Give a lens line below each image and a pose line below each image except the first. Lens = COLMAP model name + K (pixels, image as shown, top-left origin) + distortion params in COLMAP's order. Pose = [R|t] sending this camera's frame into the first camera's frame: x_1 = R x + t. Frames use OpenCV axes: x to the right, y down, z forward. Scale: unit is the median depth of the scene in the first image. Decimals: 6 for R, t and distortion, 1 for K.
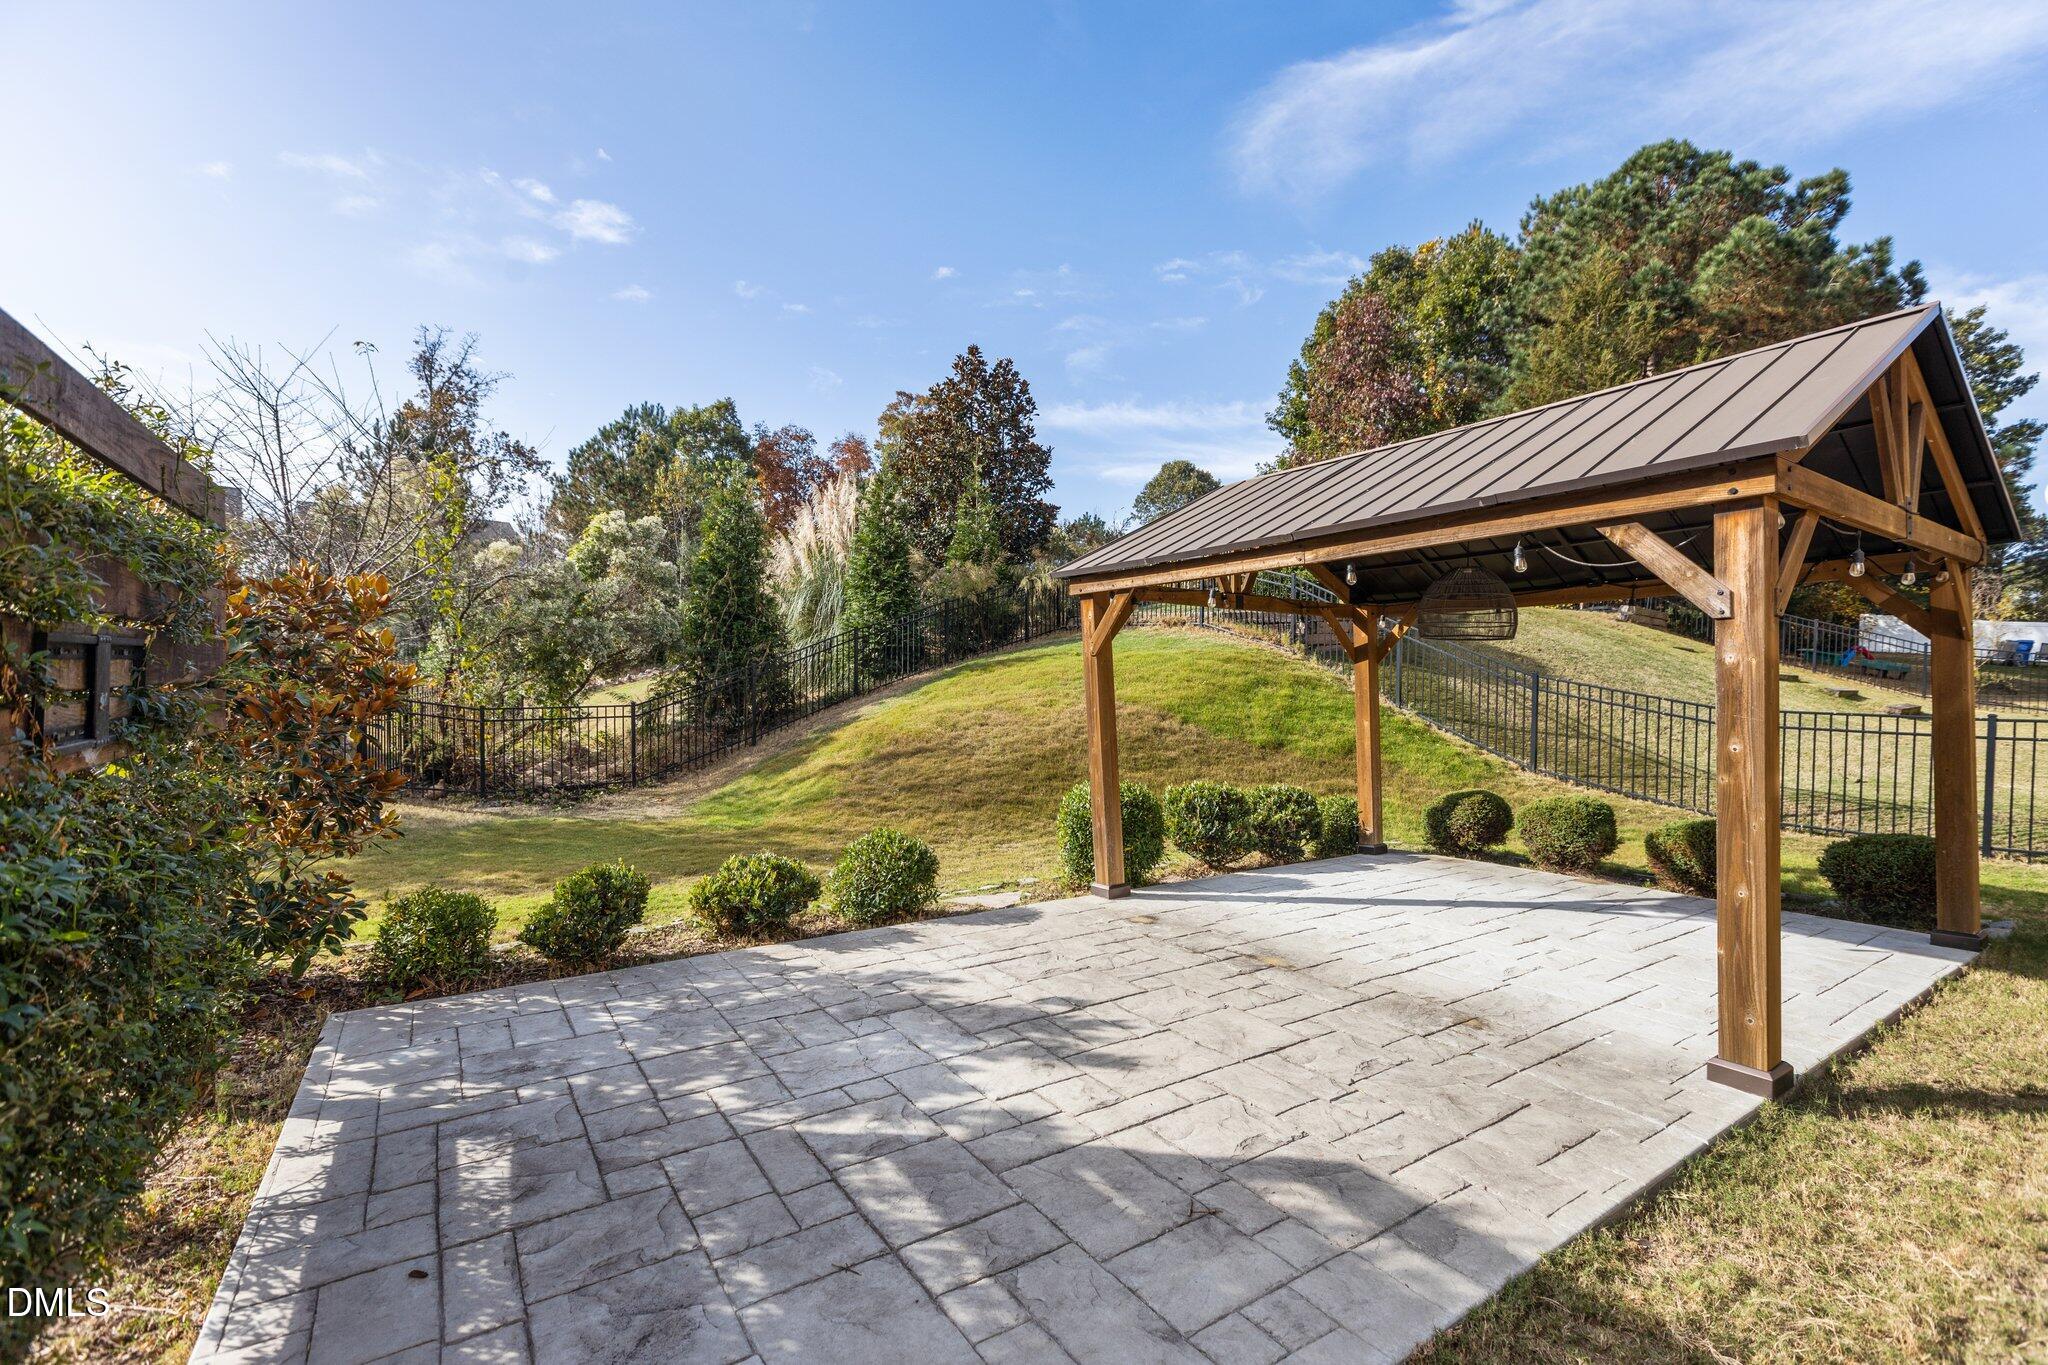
lens RADIAL K [[918.6, 0, 1018.2], [0, 918.6, 693.2], [0, 0, 1]] dist [-0.000738, -0.000987]
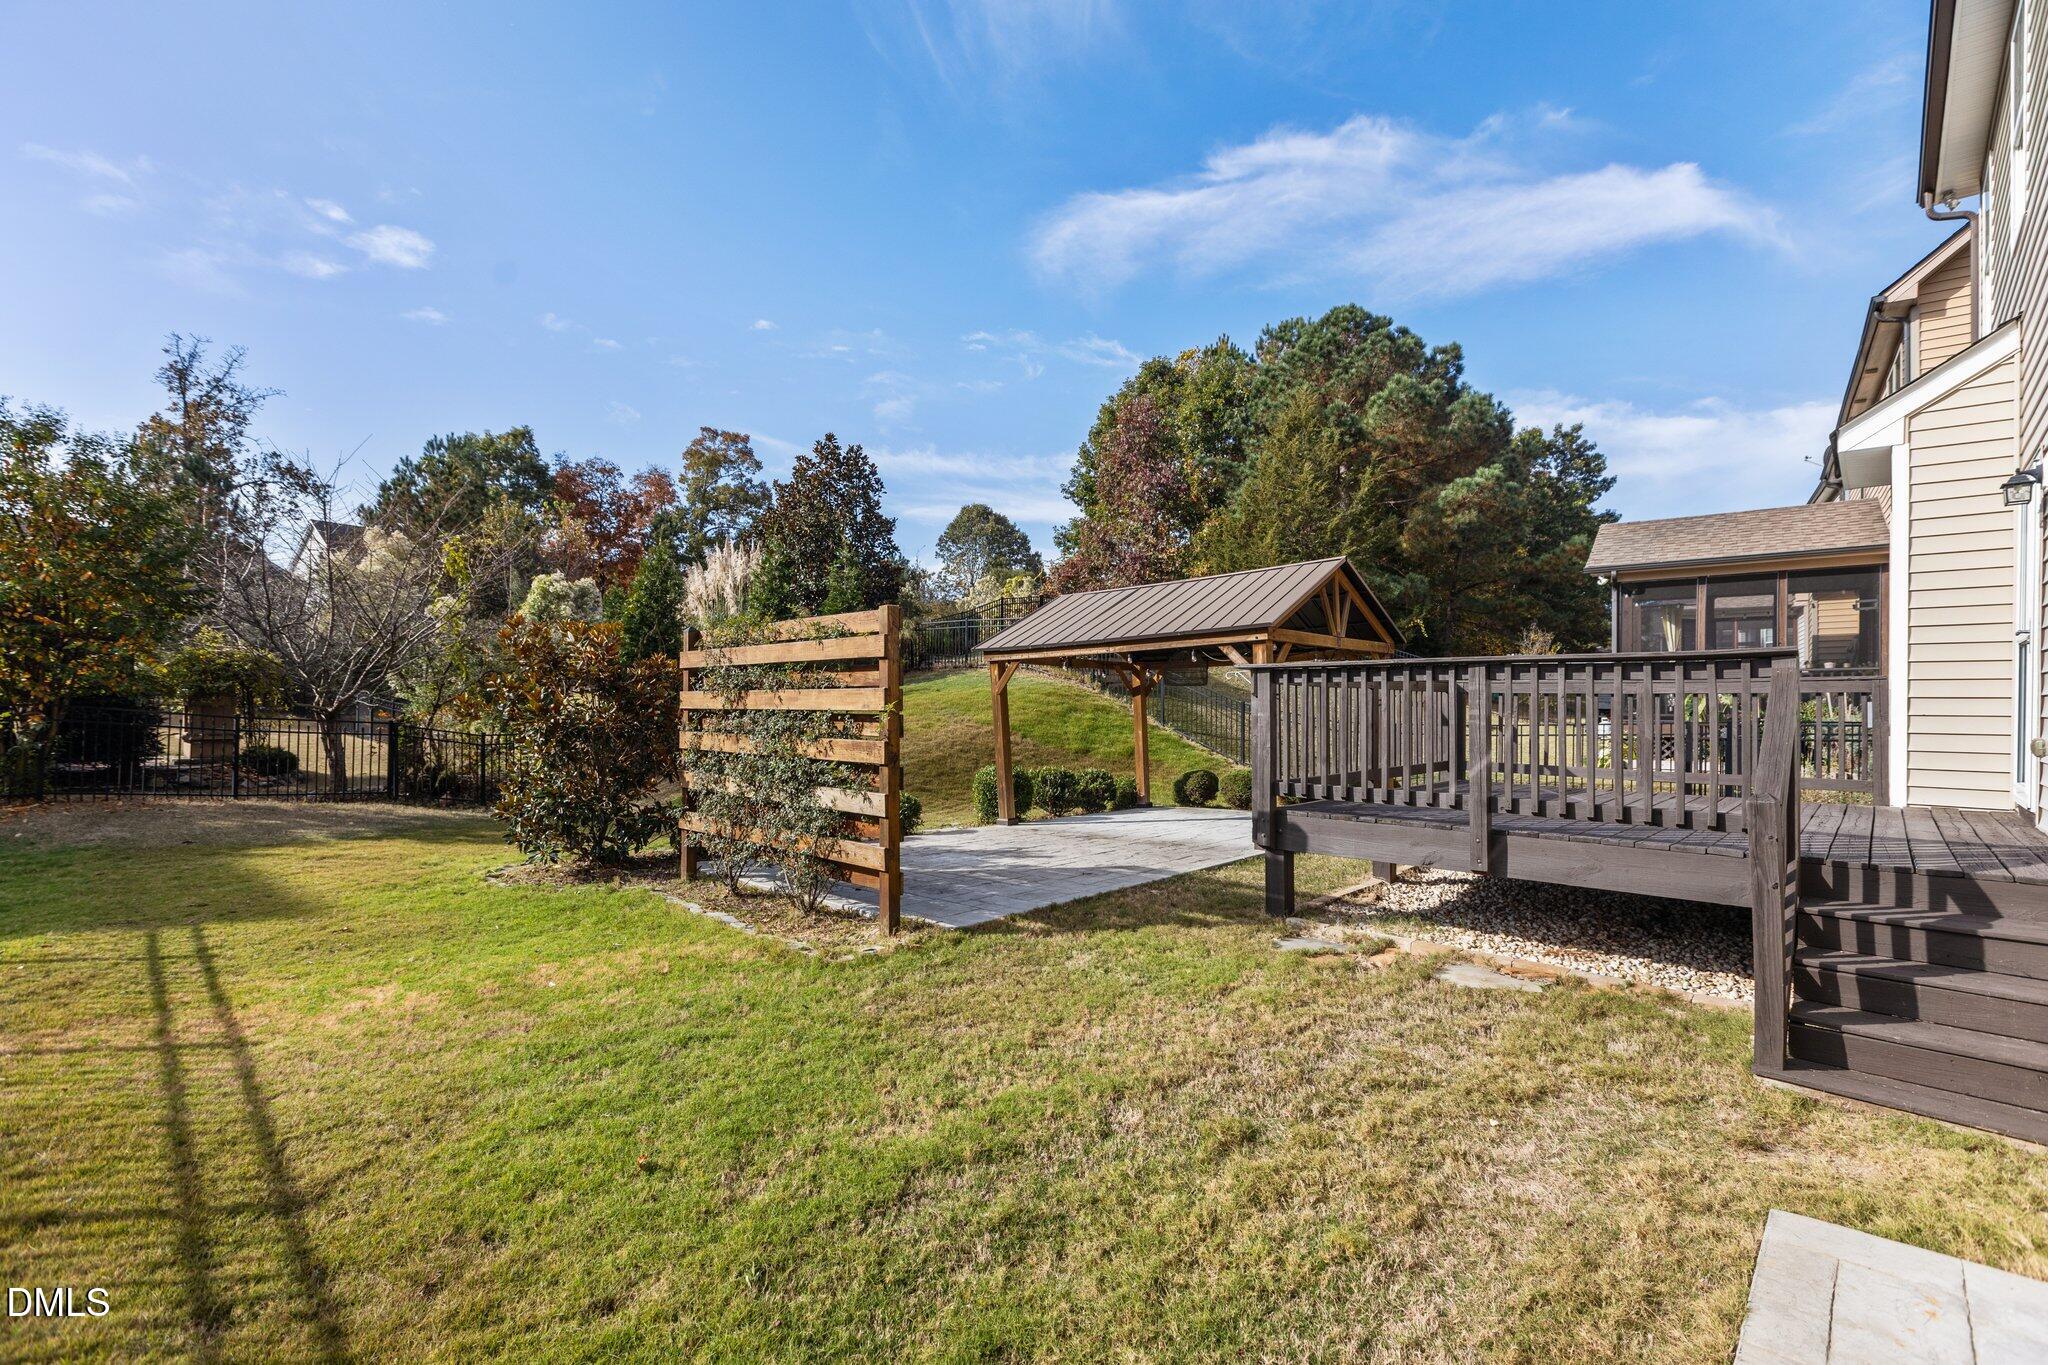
lens RADIAL K [[918.6, 0, 1021.7], [0, 918.6, 733.0], [0, 0, 1]] dist [-0.000738, -0.000987]
pose [[0.974062, -0.014081, 0.225843, -0.073106], [0.012087, 0.999875, 0.010210, 0.004819], [-0.225958, -0.007215, 0.974110, -0.203403]]
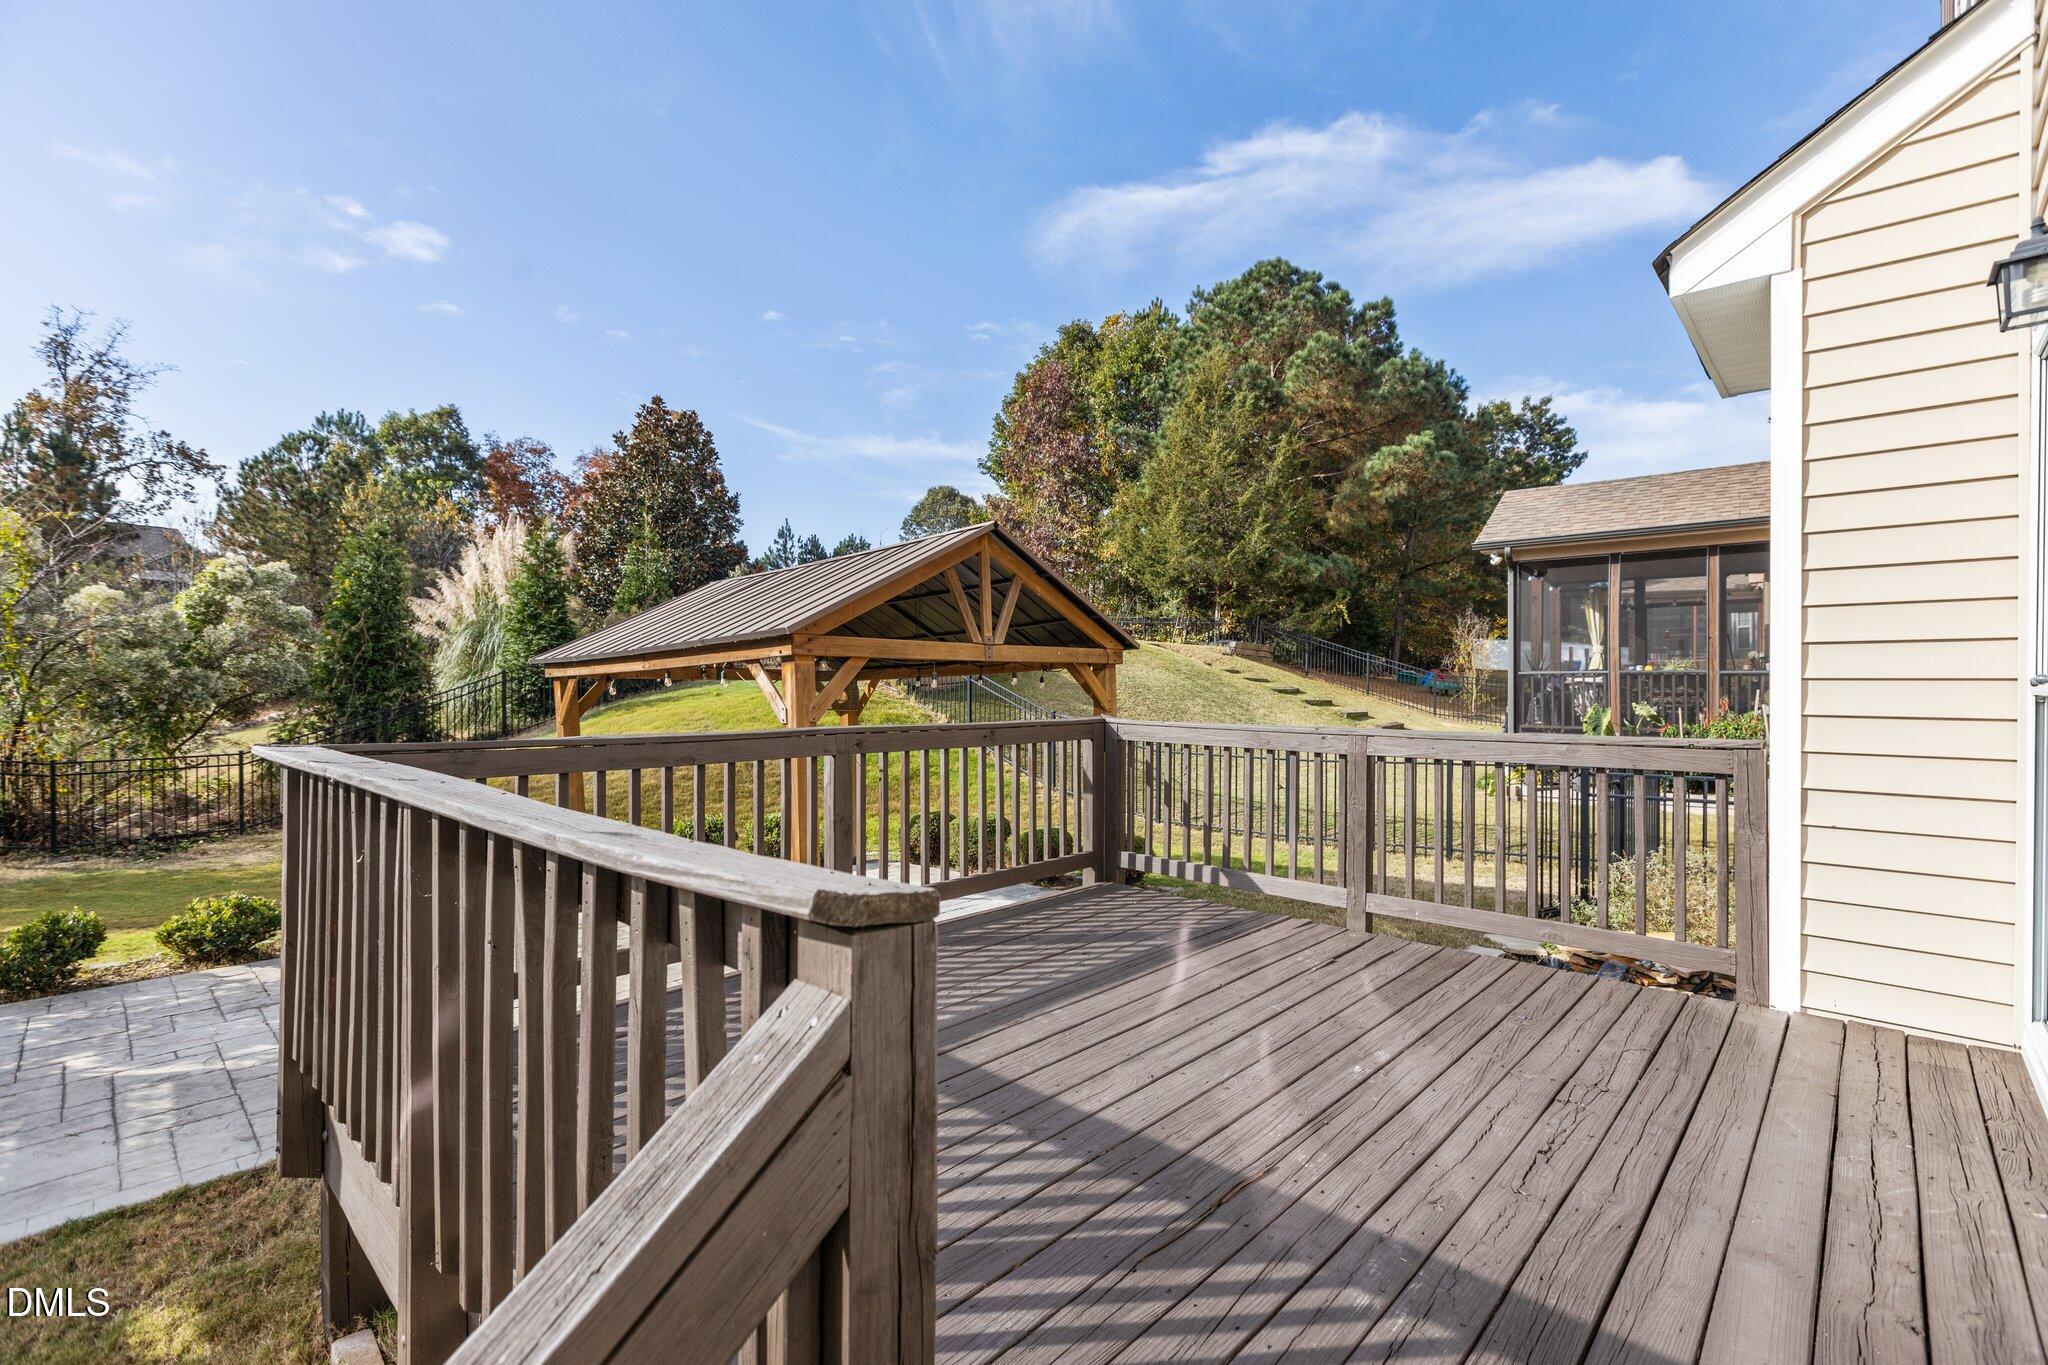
lens RADIAL K [[918.6, 0, 1025.6], [0, 918.6, 679.0], [0, 0, 1]] dist [-0.000738, -0.000987]
pose [[0.973580, -0.009249, 0.228161, 0.103639], [0.016247, 0.999453, -0.028812, -0.013826], [-0.227769, 0.031758, 0.973197, -0.099792]]
